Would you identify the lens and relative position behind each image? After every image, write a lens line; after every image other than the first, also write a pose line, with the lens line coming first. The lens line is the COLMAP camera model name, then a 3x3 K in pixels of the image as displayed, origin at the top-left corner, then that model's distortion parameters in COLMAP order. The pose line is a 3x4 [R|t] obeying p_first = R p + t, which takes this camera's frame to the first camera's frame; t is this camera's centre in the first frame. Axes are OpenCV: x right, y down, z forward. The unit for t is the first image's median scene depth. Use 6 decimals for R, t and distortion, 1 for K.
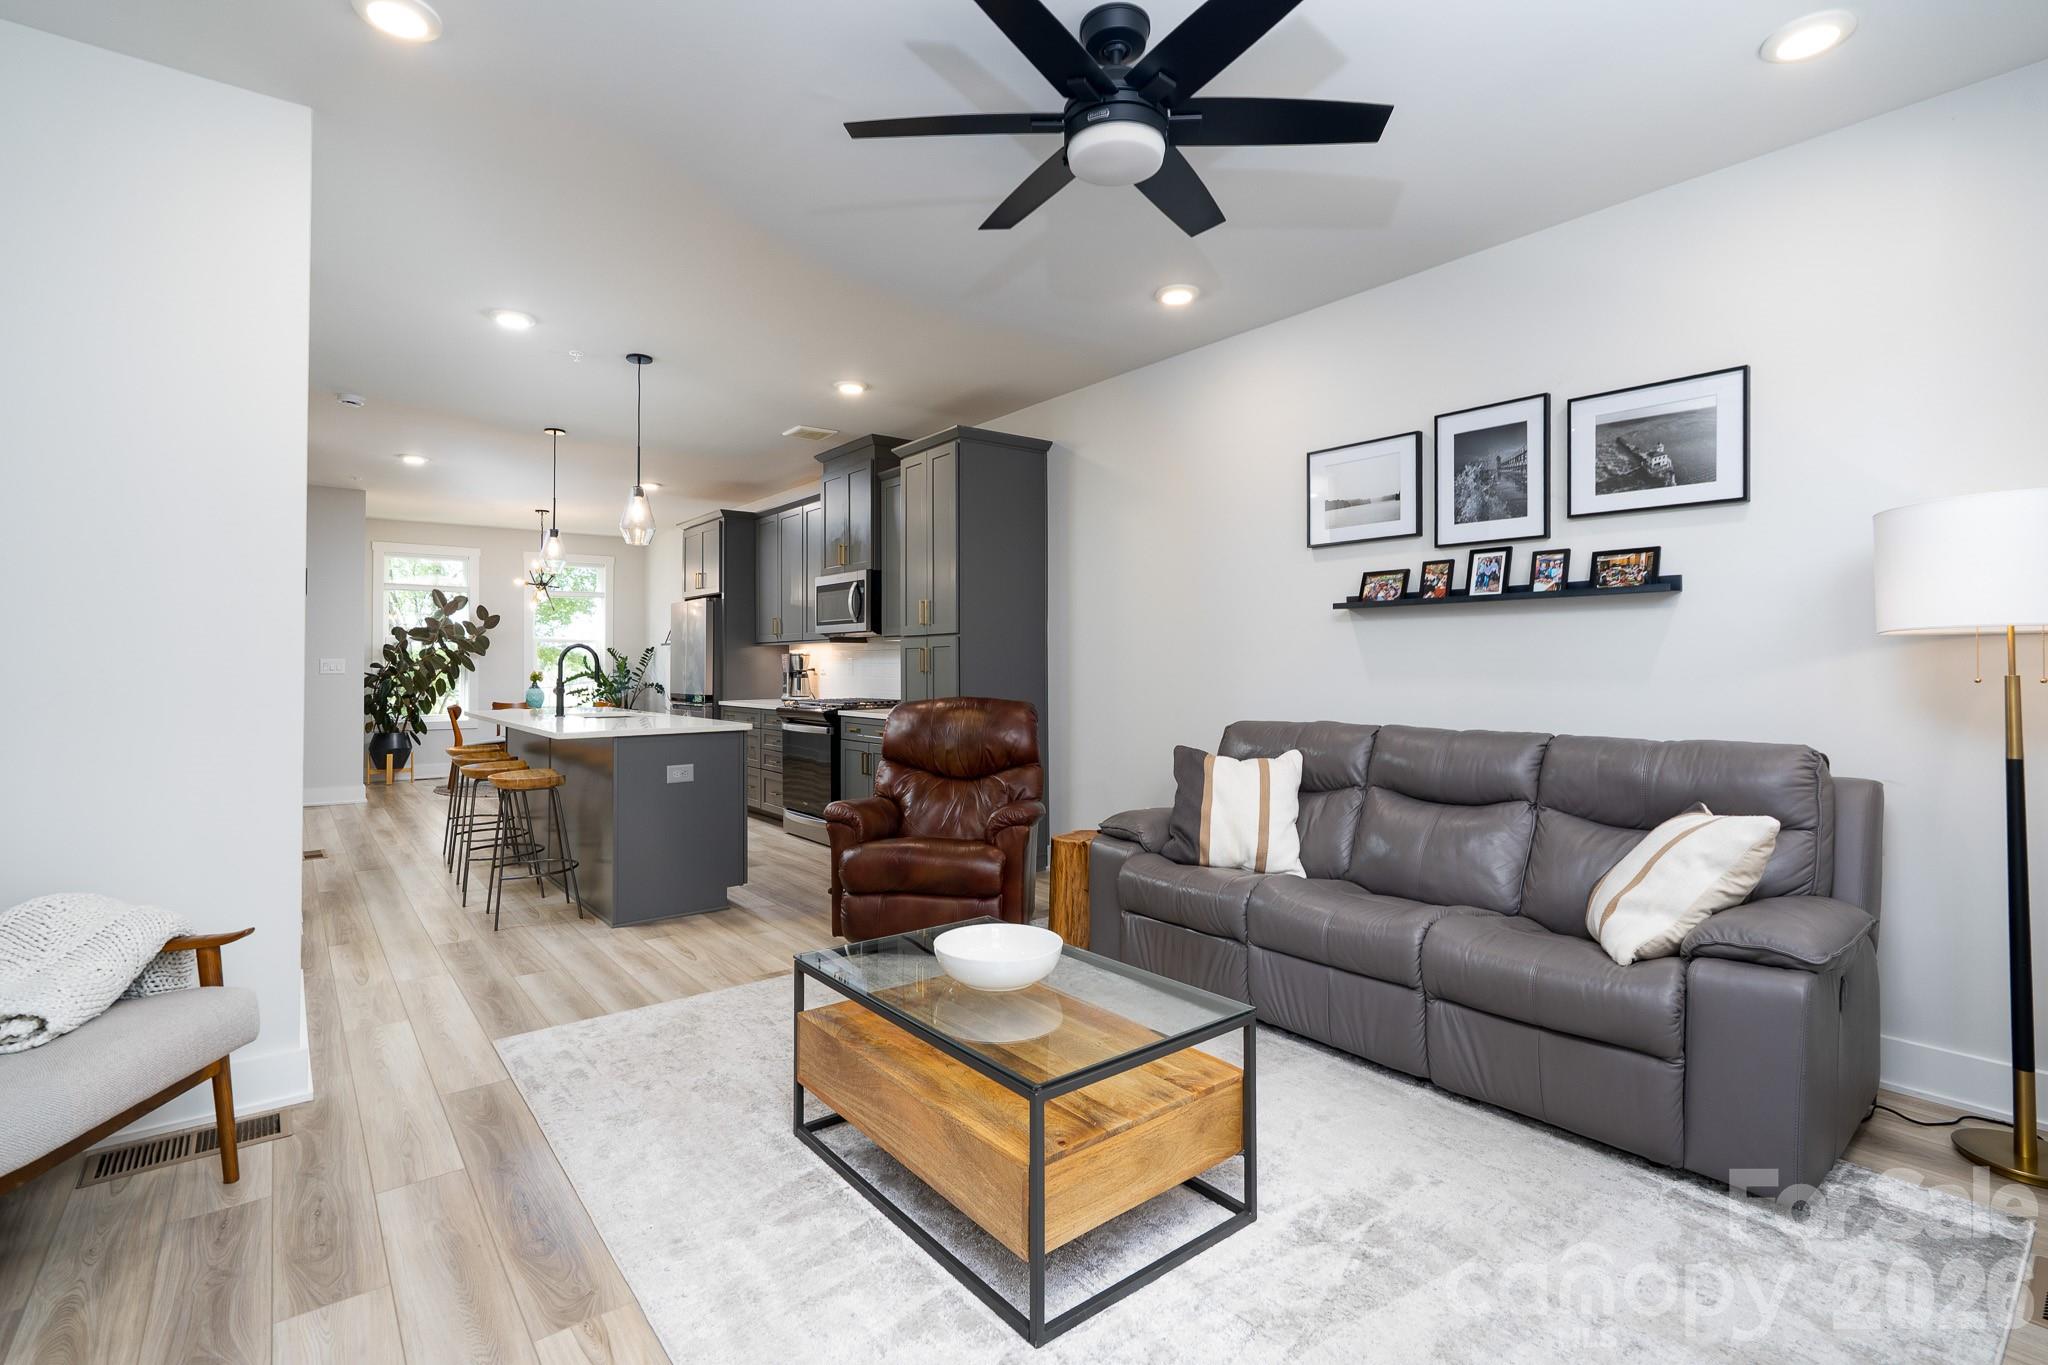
lens RADIAL K [[933.1, 0, 1032.4], [0, 933.1, 625.7], [0, 0, 1]] dist [-0.020700, -0.000077]
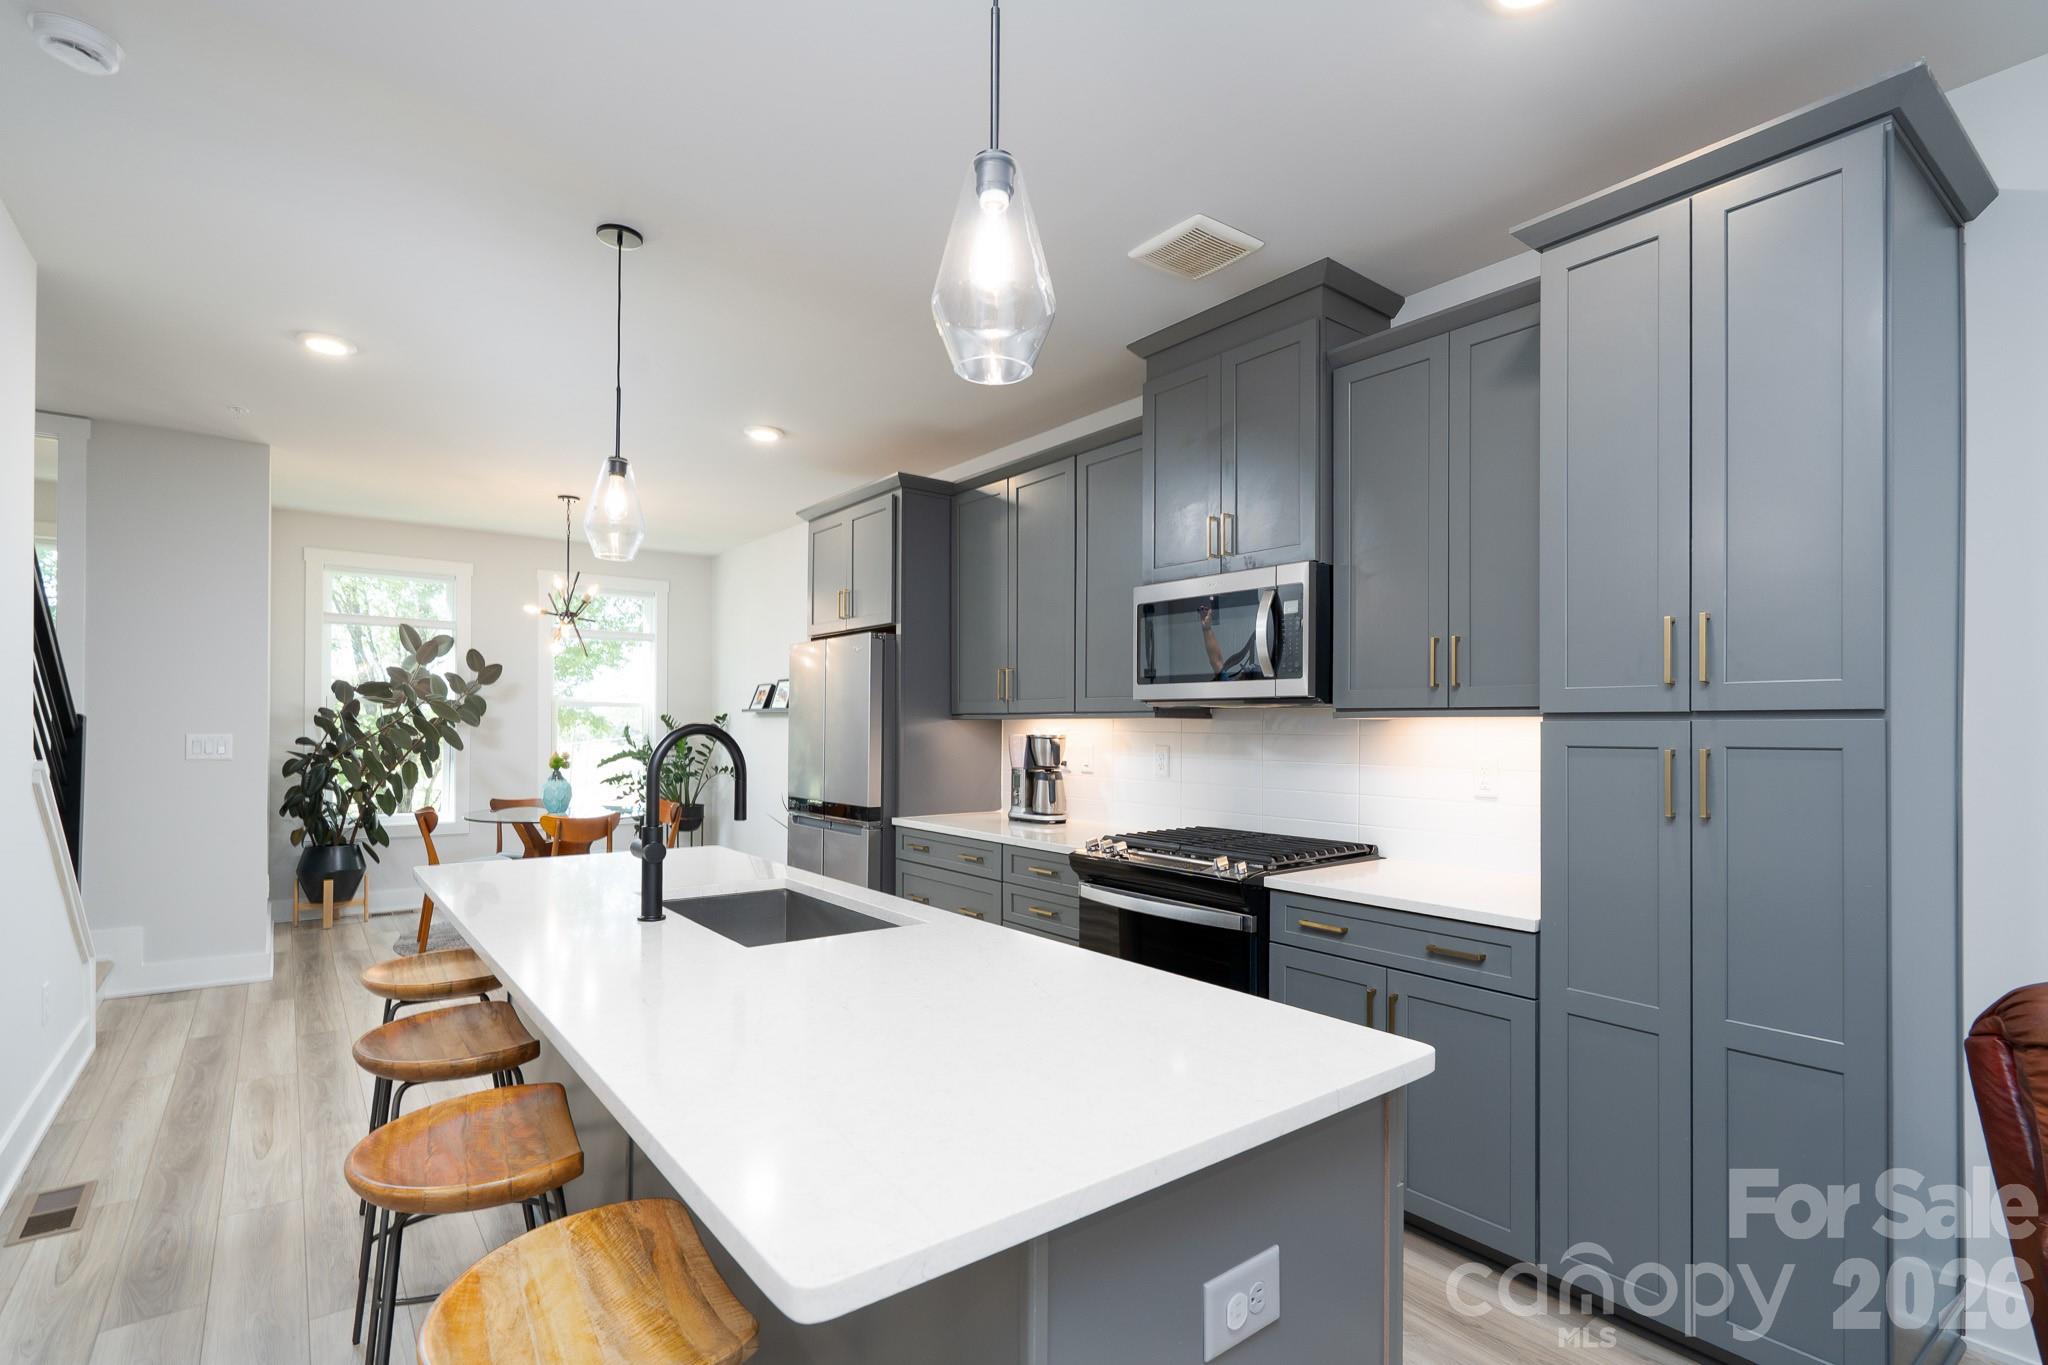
lens RADIAL K [[978.2, 0, 1047.4], [0, 978.2, 699.4], [0, 0, 1]] dist [-0.013826, -0.000352]
pose [[0.999881, 0.009148, -0.012381, -0.189226], [-0.008994, 0.999882, 0.012463, 0.001686], [0.012494, -0.012351, 0.999846, 0.331905]]
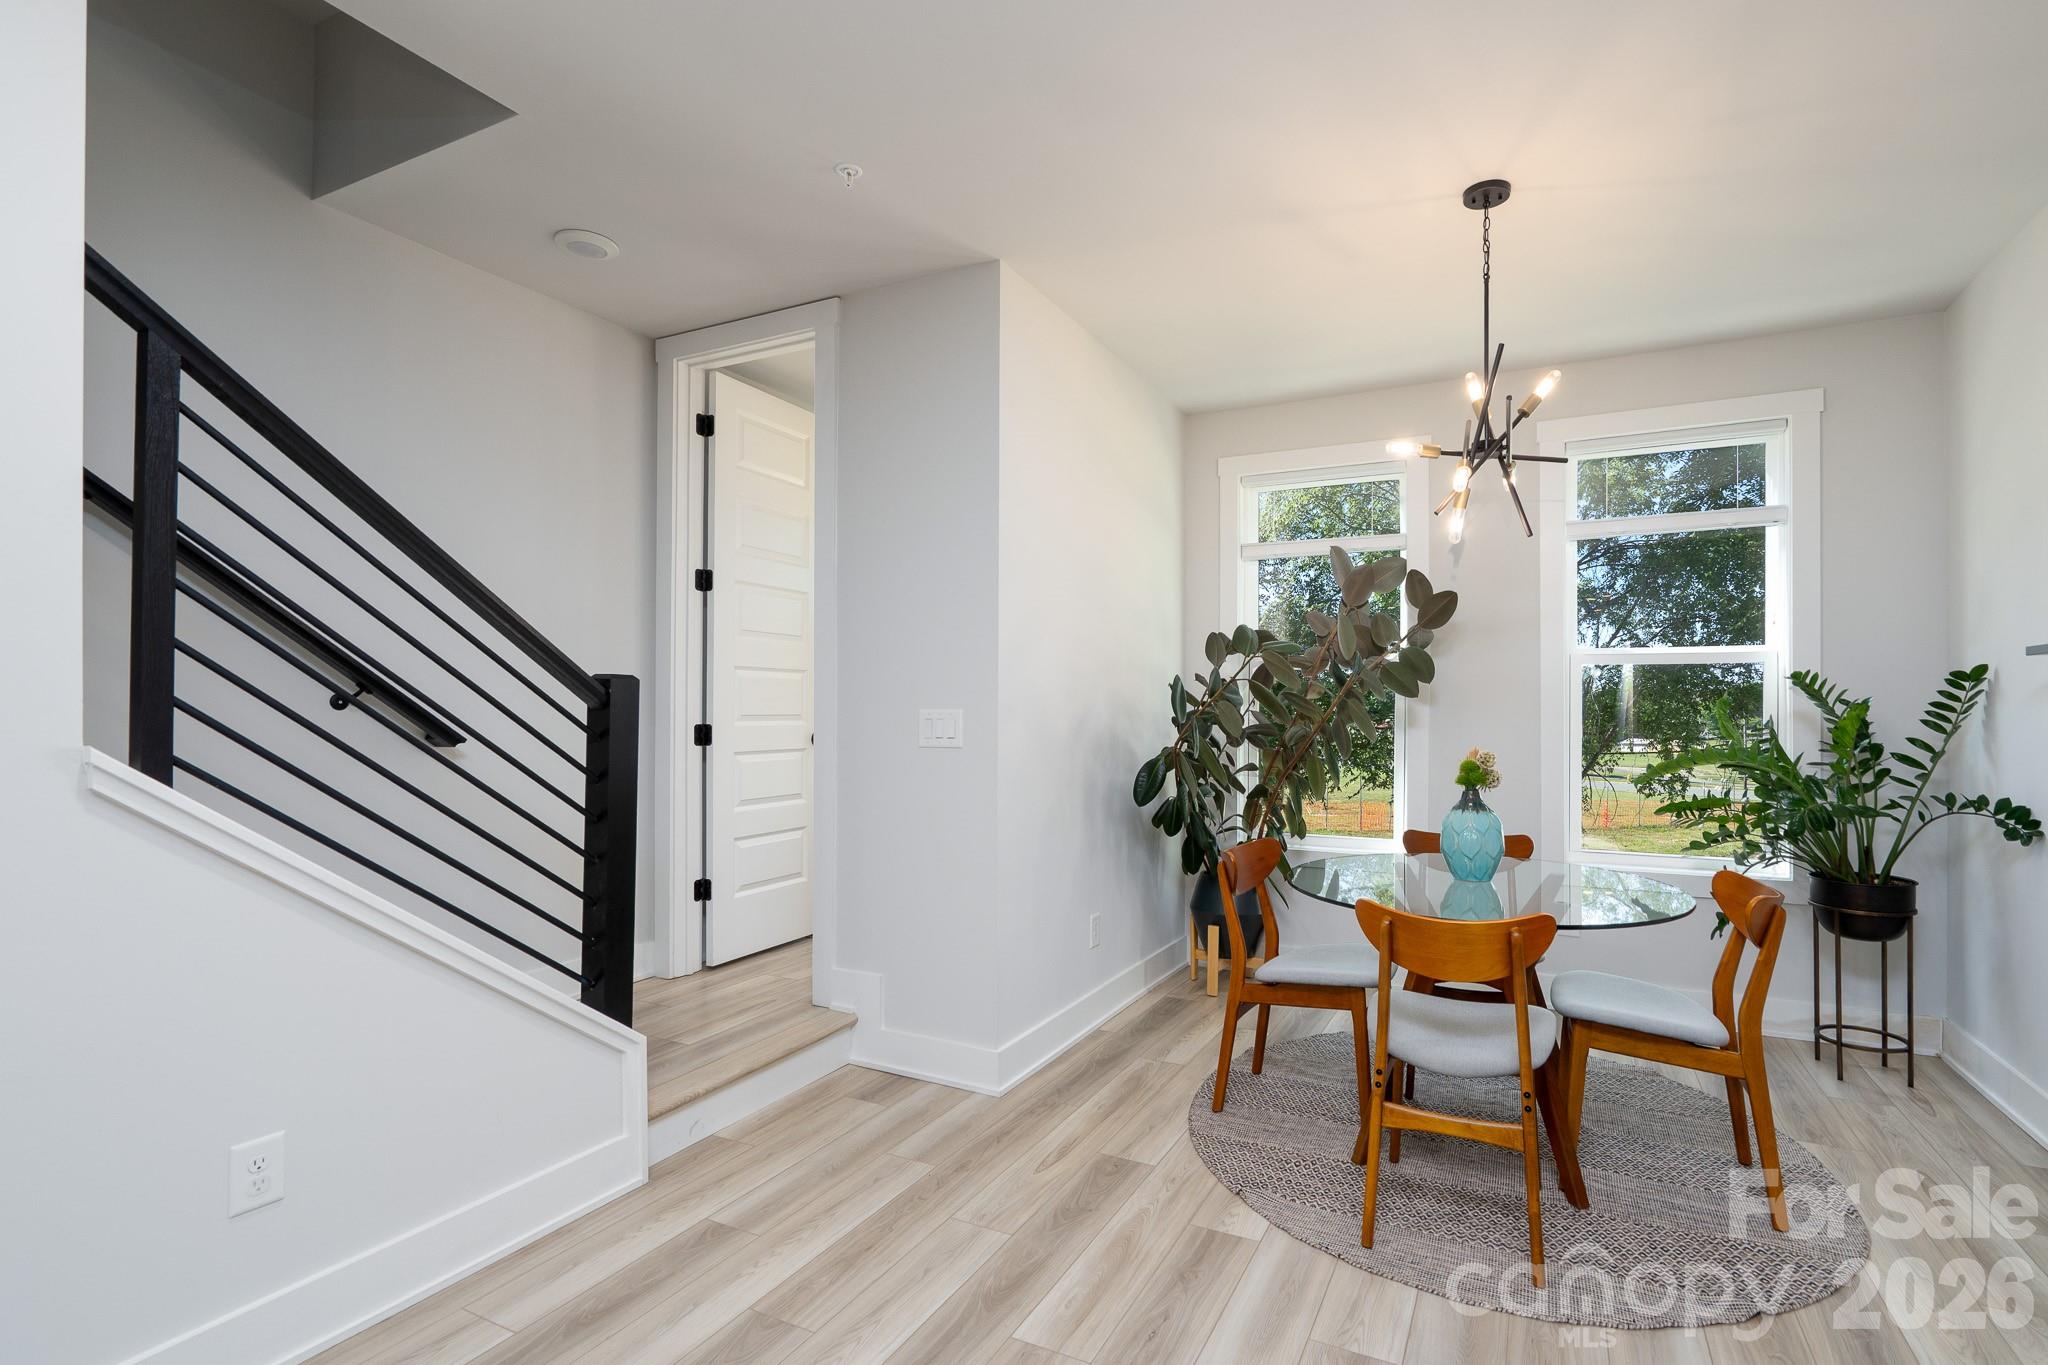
lens RADIAL K [[978.2, 0, 1047.4], [0, 978.2, 699.4], [0, 0, 1]] dist [-0.013826, -0.000352]
pose [[0.410261, -0.002738, -0.911964, -0.301055], [0.032628, 0.999399, 0.011678, 0.023849], [0.911384, -0.034547, 0.410104, 0.727537]]
